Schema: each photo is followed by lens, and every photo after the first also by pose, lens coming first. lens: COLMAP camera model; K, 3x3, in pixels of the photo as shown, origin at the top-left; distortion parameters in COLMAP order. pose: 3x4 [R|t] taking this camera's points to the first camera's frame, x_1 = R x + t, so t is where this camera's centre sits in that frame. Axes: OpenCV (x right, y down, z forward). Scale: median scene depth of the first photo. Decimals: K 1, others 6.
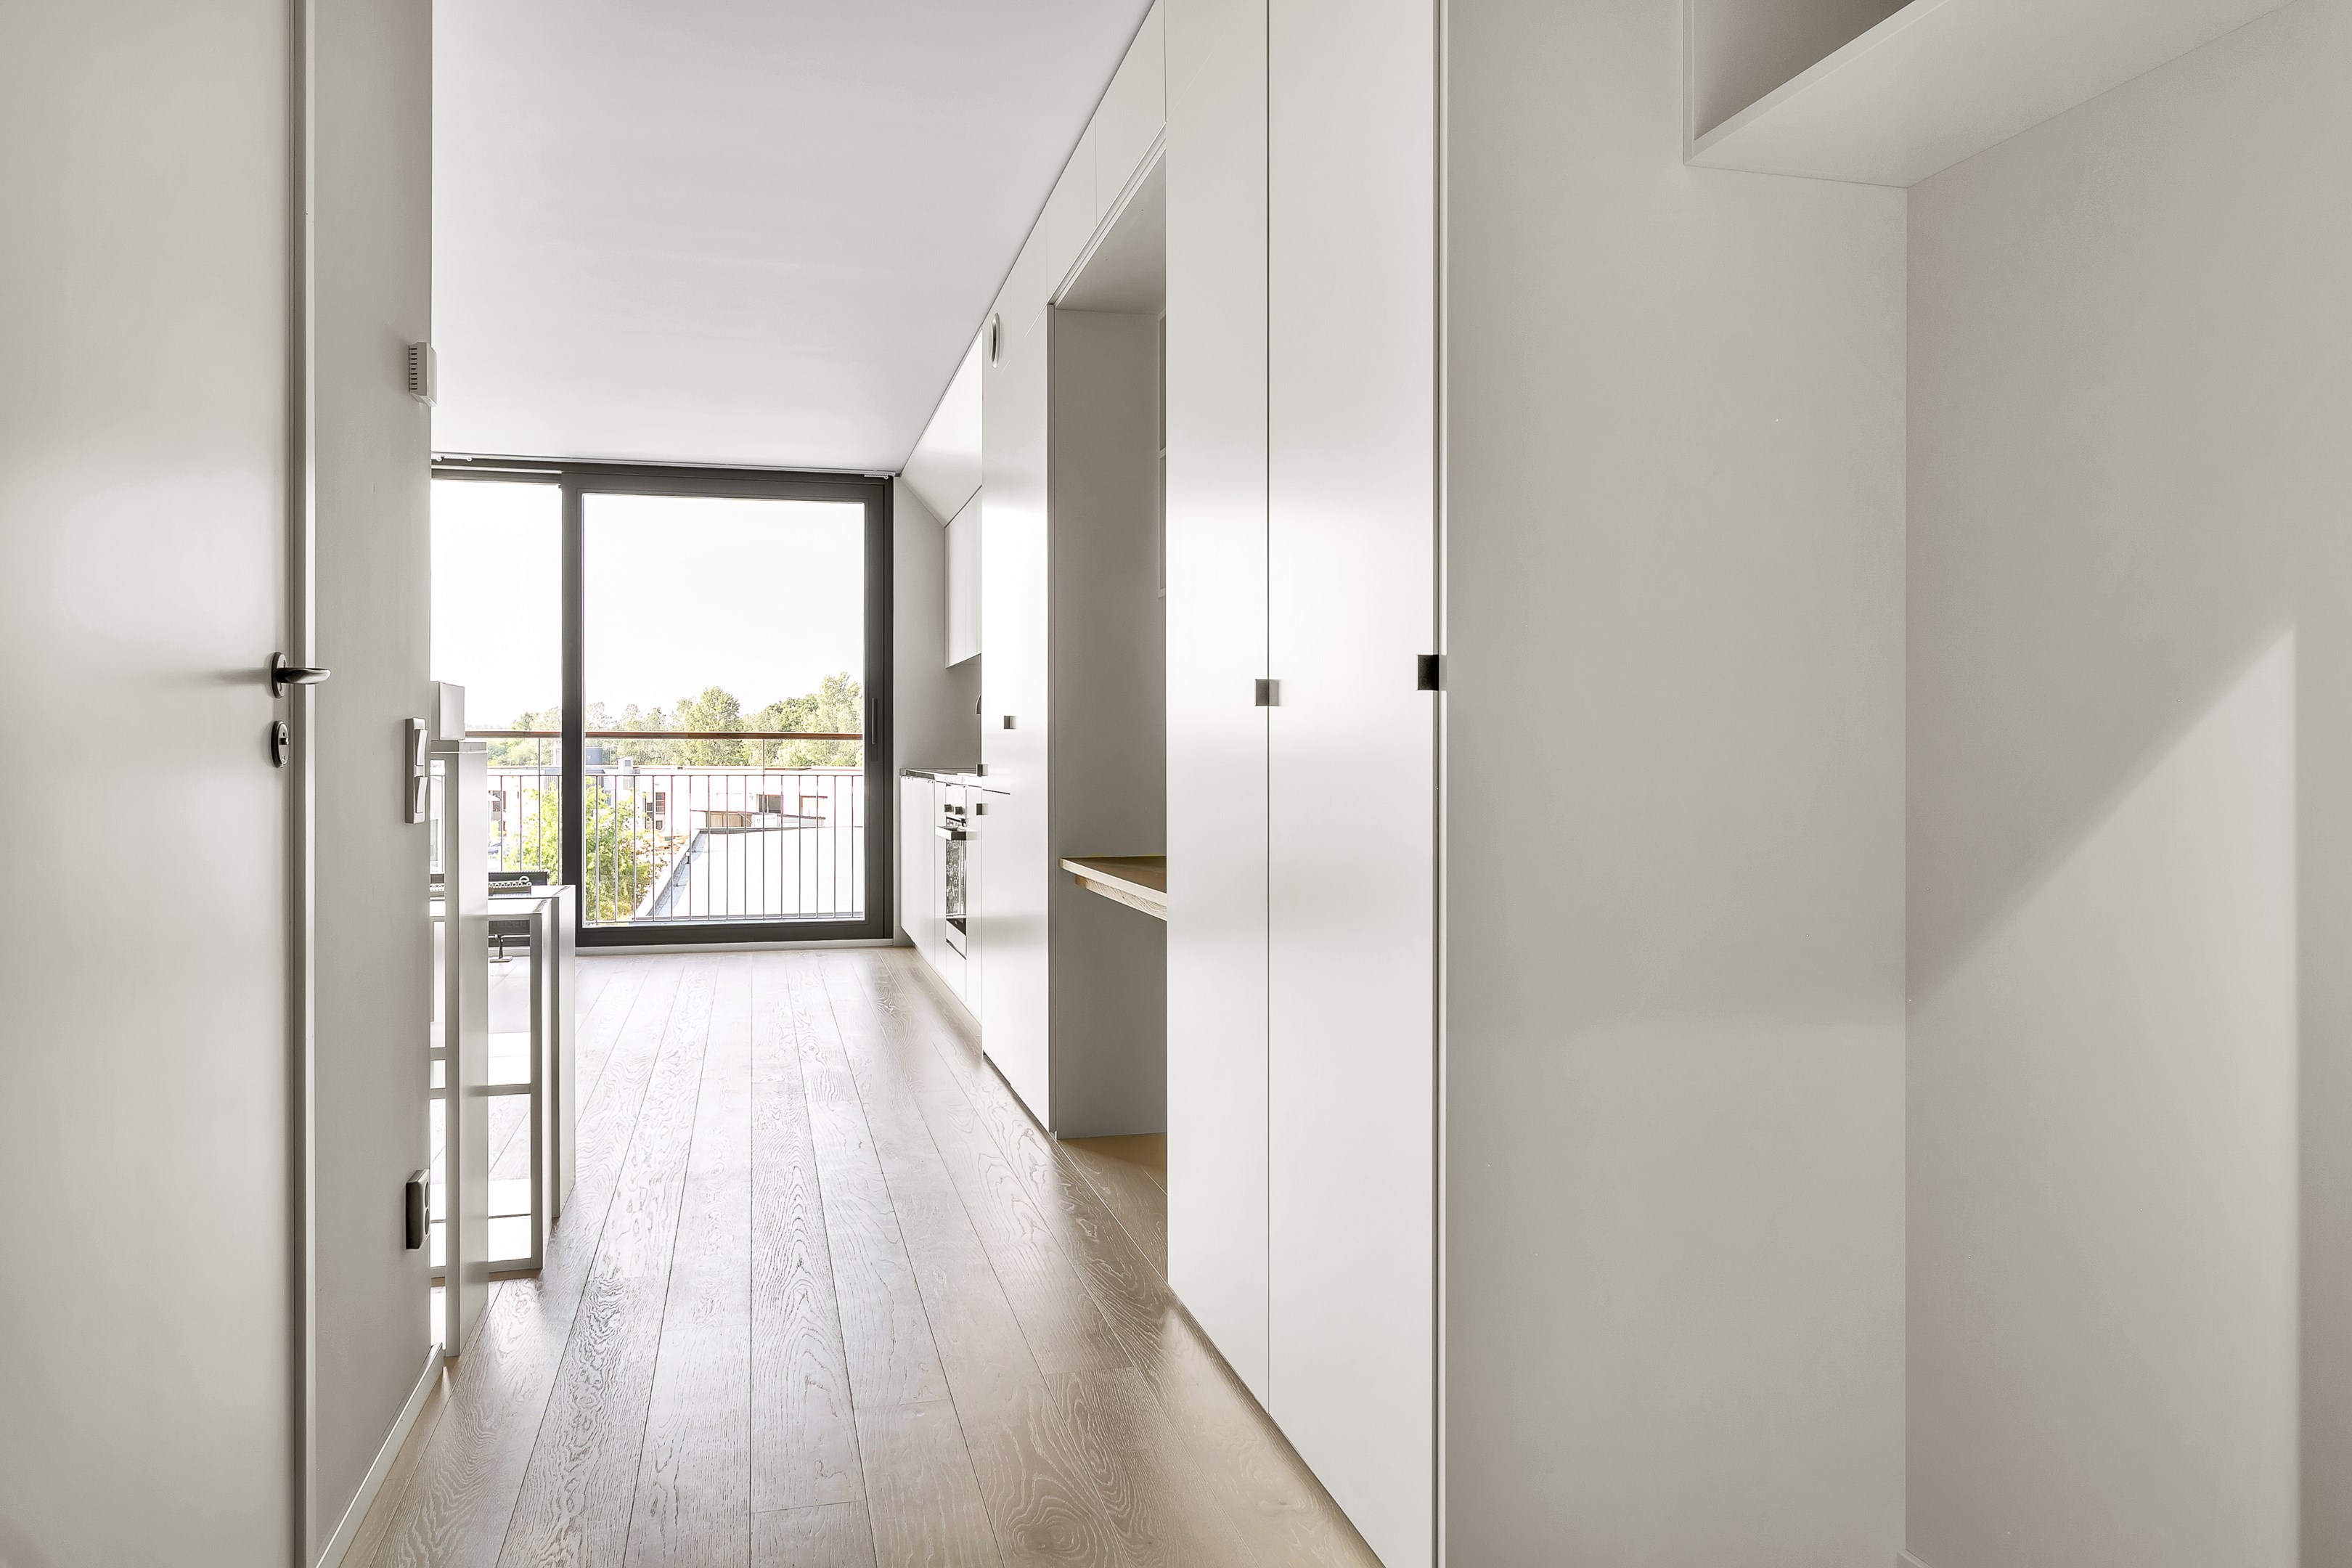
lens RADIAL K [[1601.8, 0, 1175.8], [0, 1601.8, 750.5], [0, 0, 1]] dist [-0.000923, 0.000006]
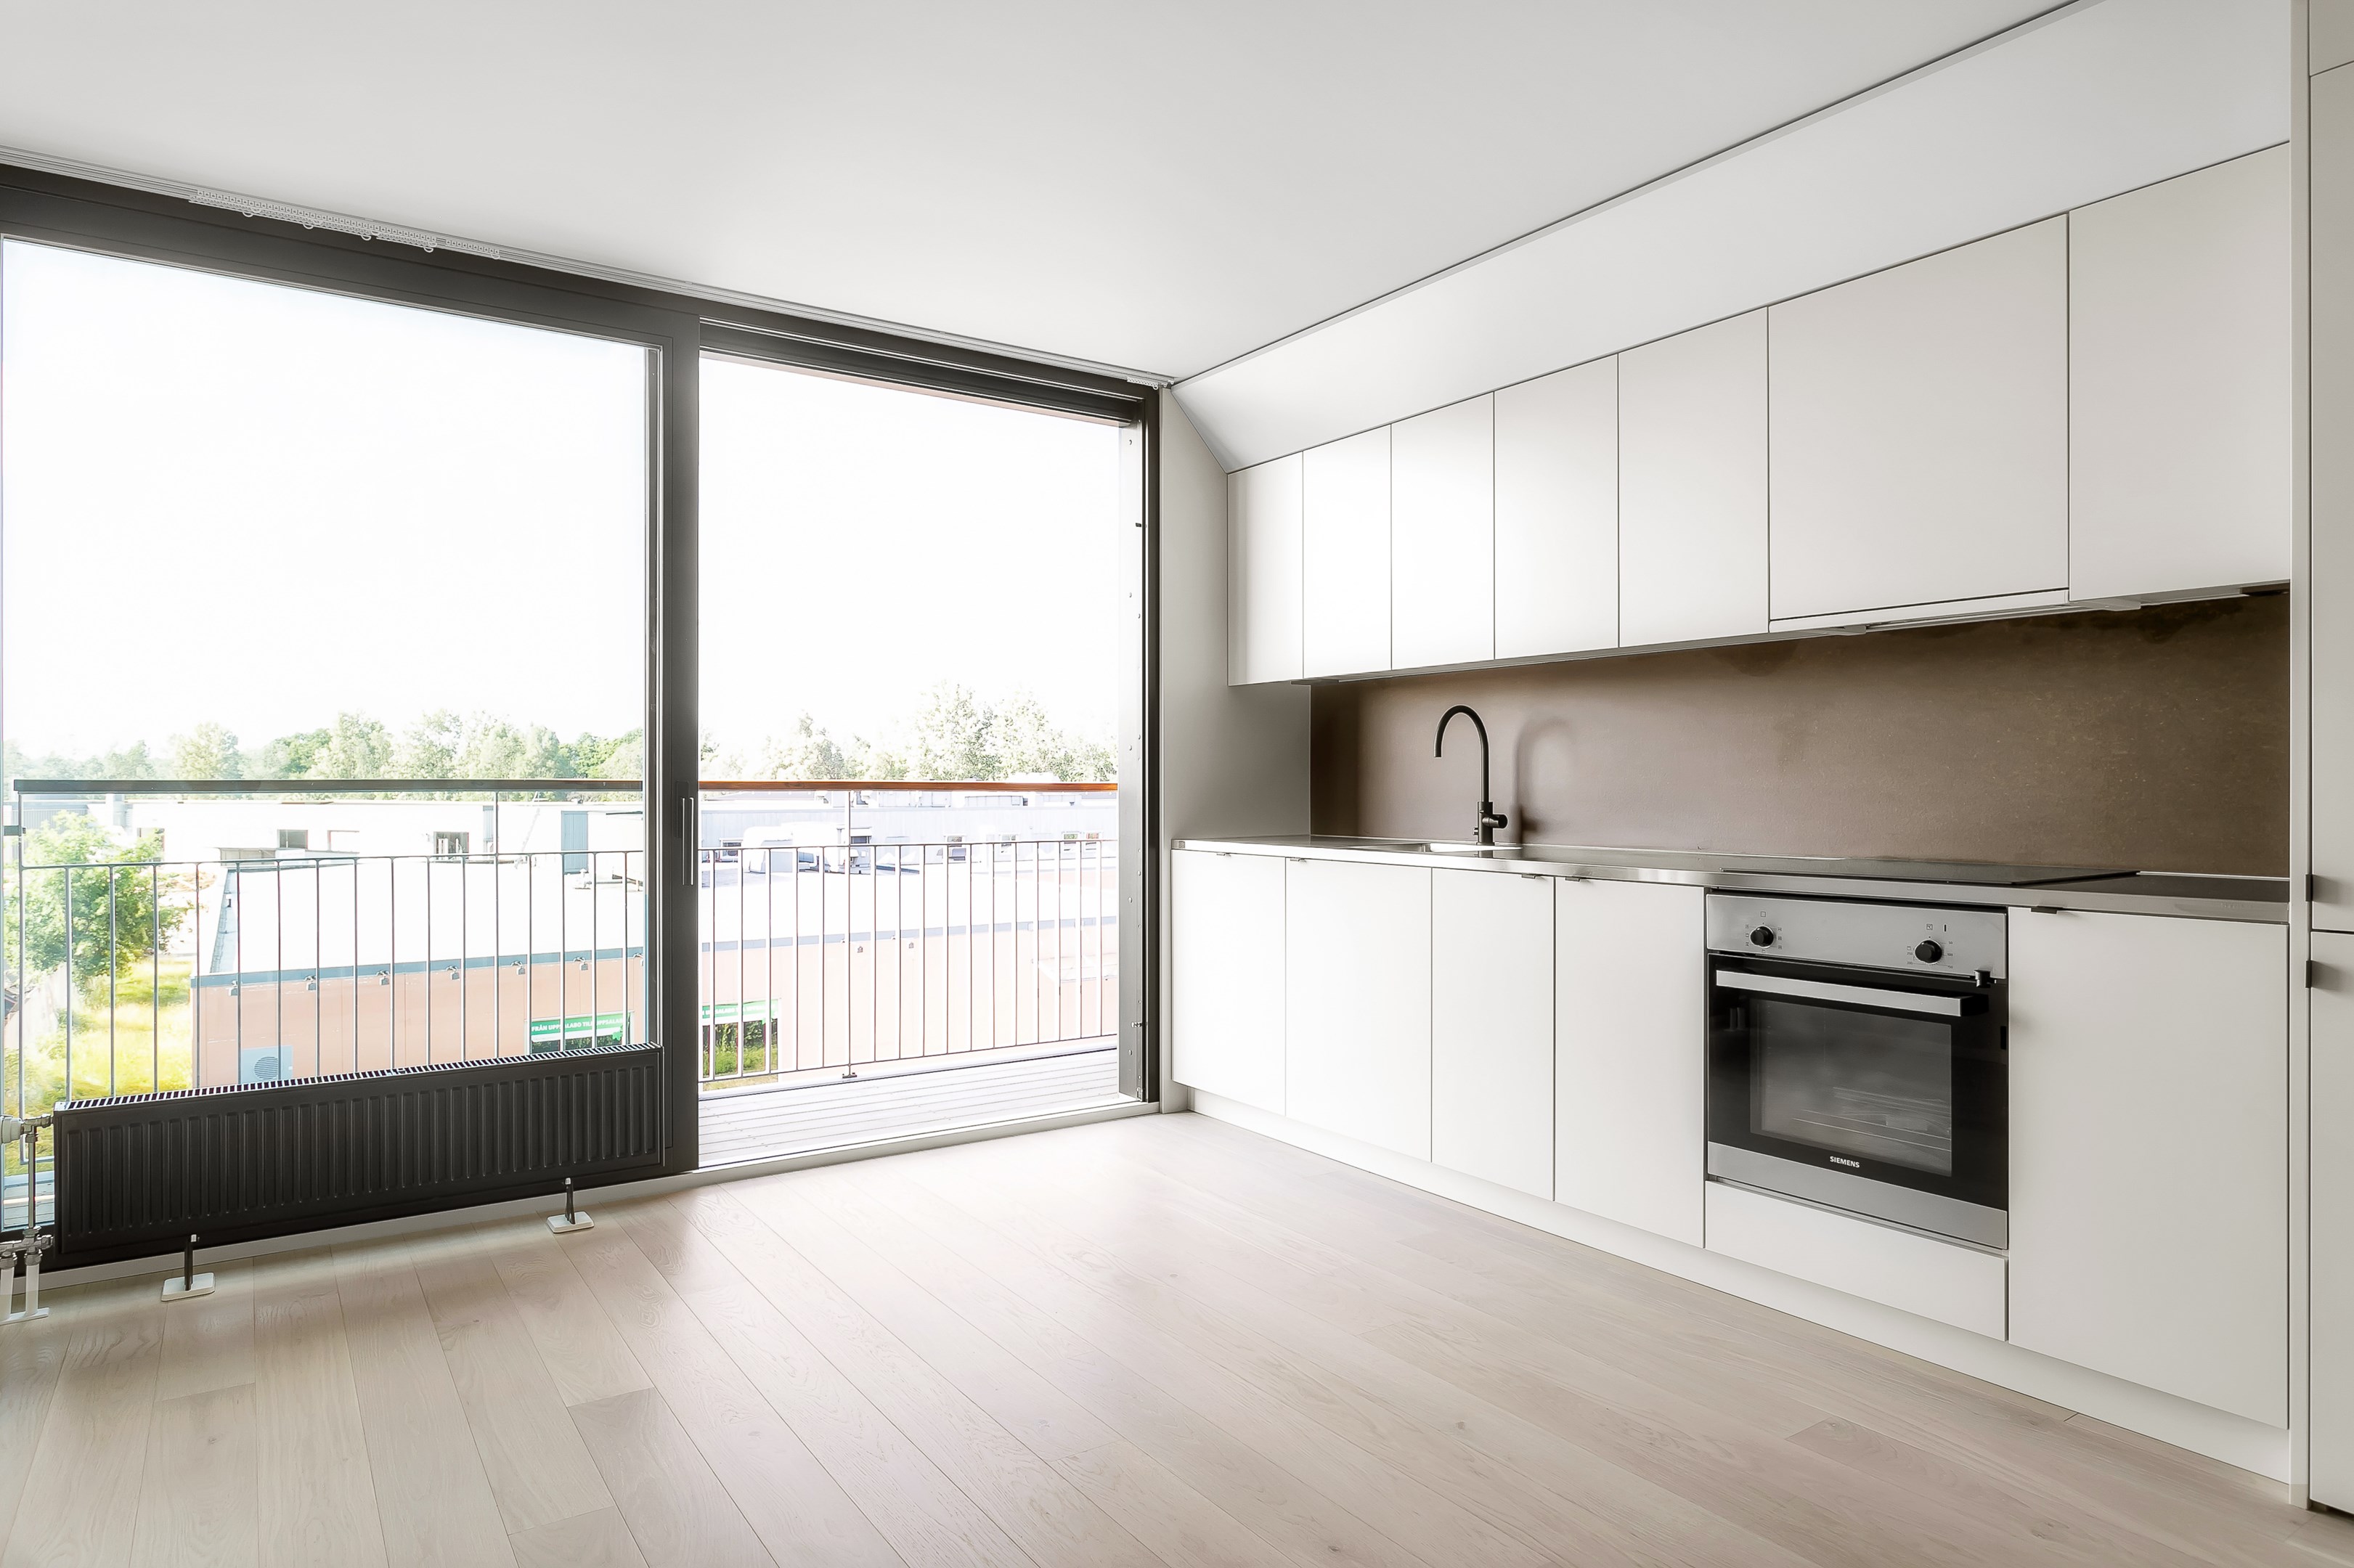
lens RADIAL K [[1365.2, 0, 1177.0], [0, 1365.2, 784.0], [0, 0, 1]] dist [0.000167, -0.000672]
pose [[0.942816, -0.001649, 0.333311, -0.355227], [0.001377, 0.999999, 0.001050, -0.011132], [-0.333312, -0.000531, 0.942816, 0.473418]]
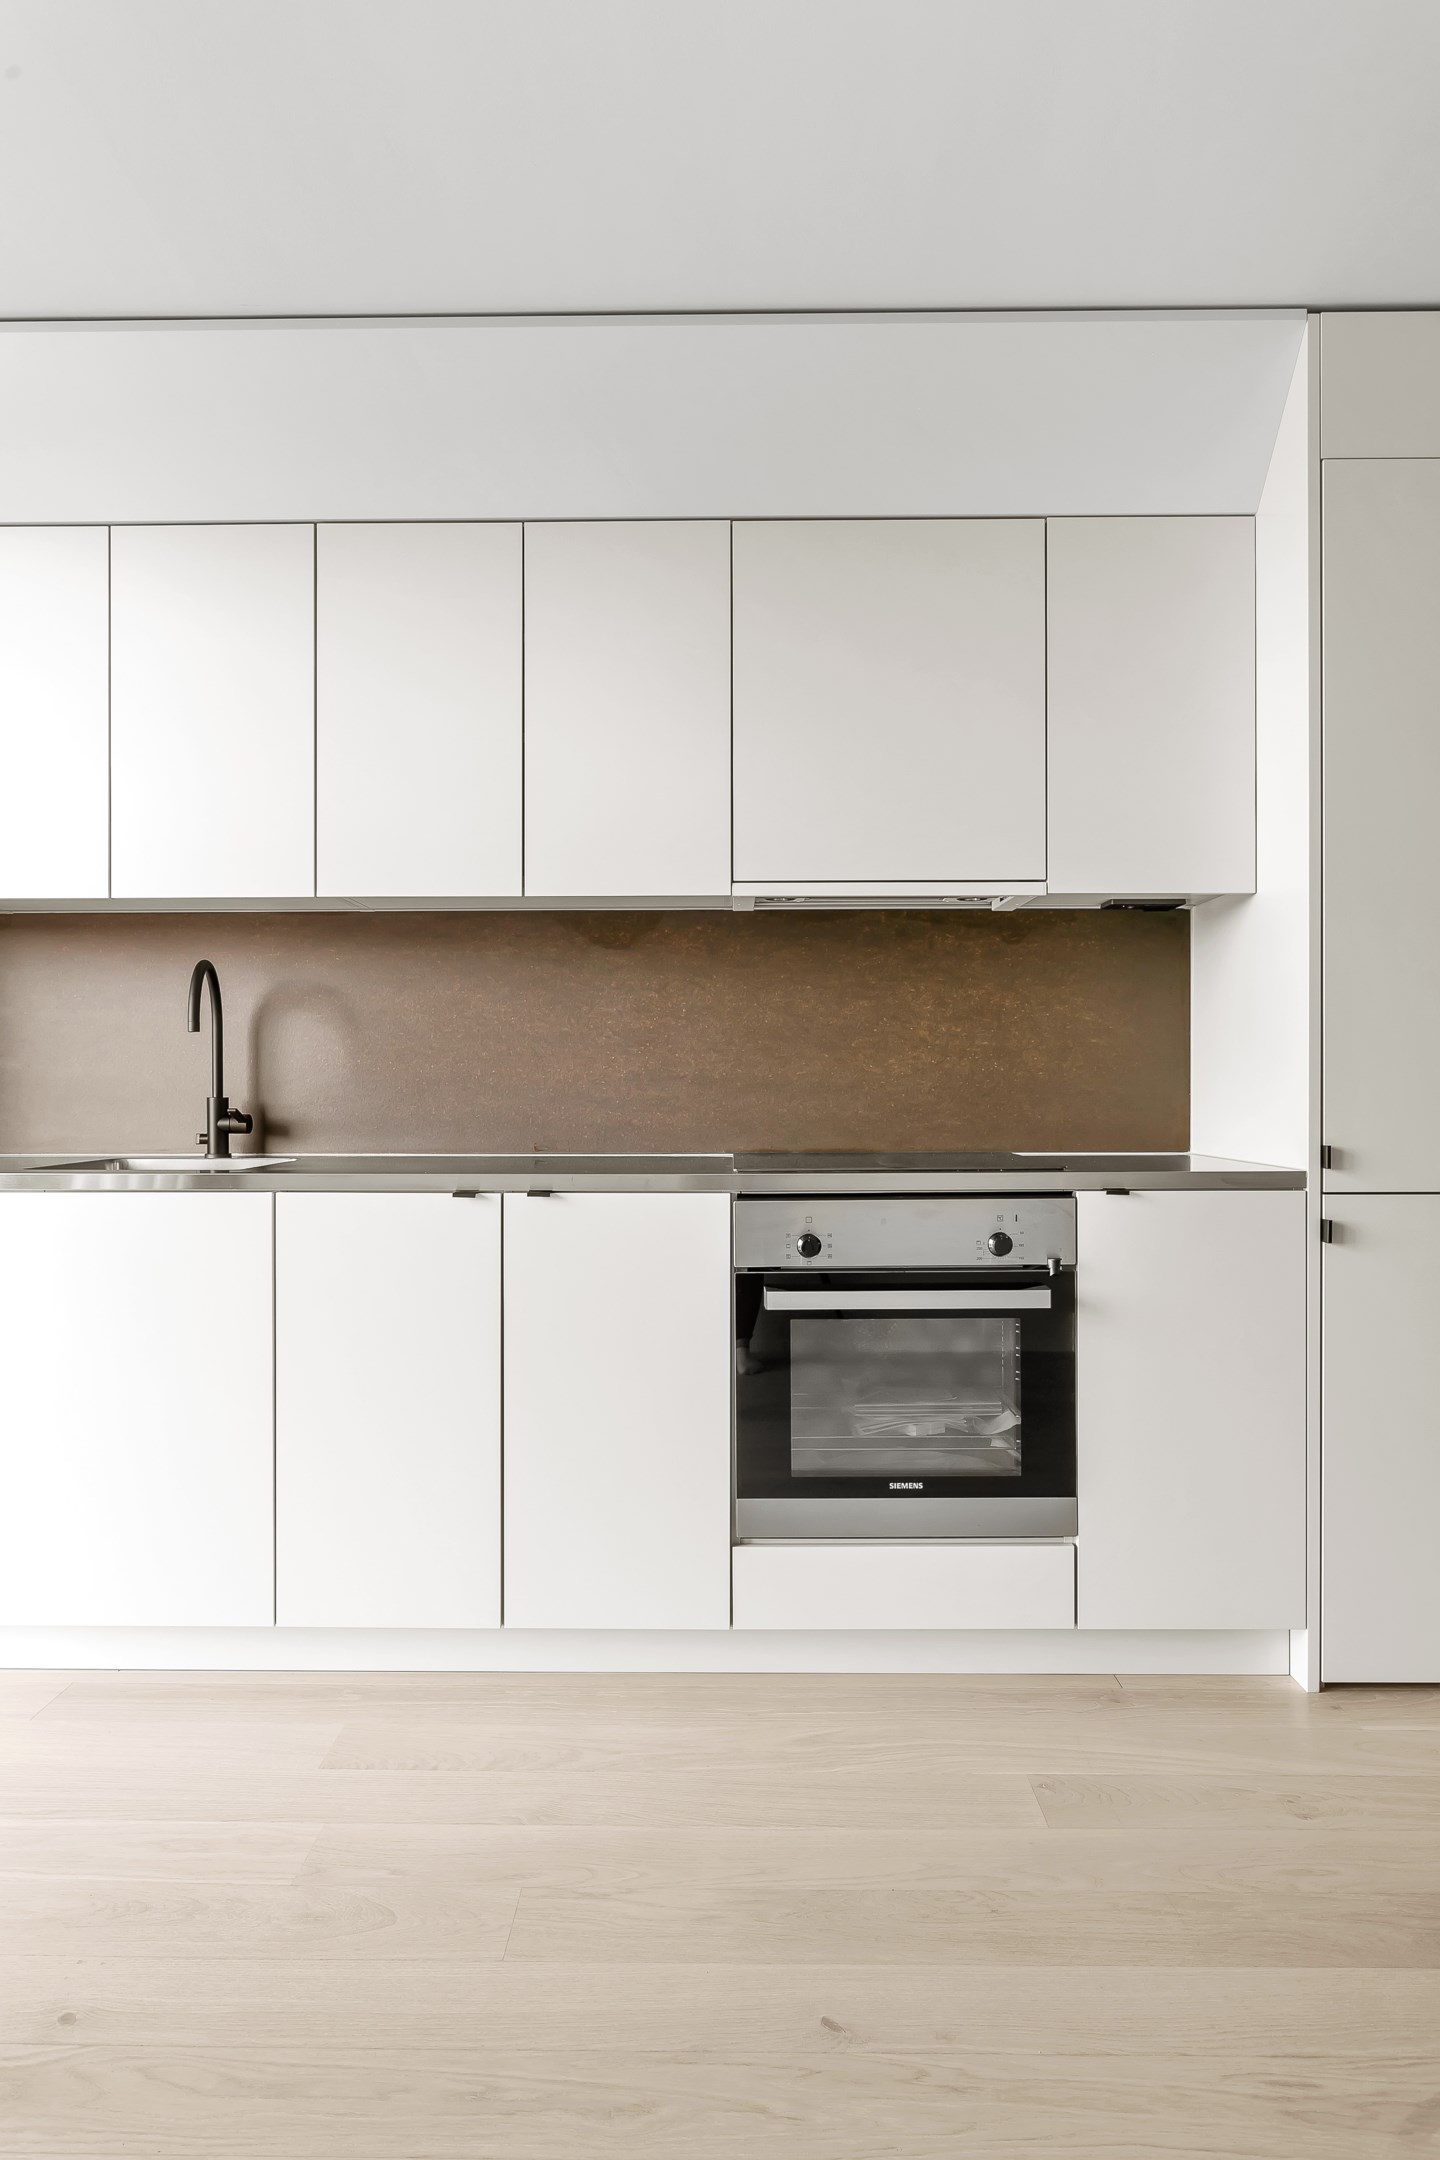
lens RADIAL K [[1361.8, 0, 720.0], [0, 1361.8, 1080.0], [0, 0, 1]] dist [-0.002151, 0.000403]
pose [[0.269927, -0.002199, 0.962878, -0.390335], [0.001118, 0.999997, 0.001971, -0.008733], [-0.962880, 0.000544, 0.269928, 0.684168]]
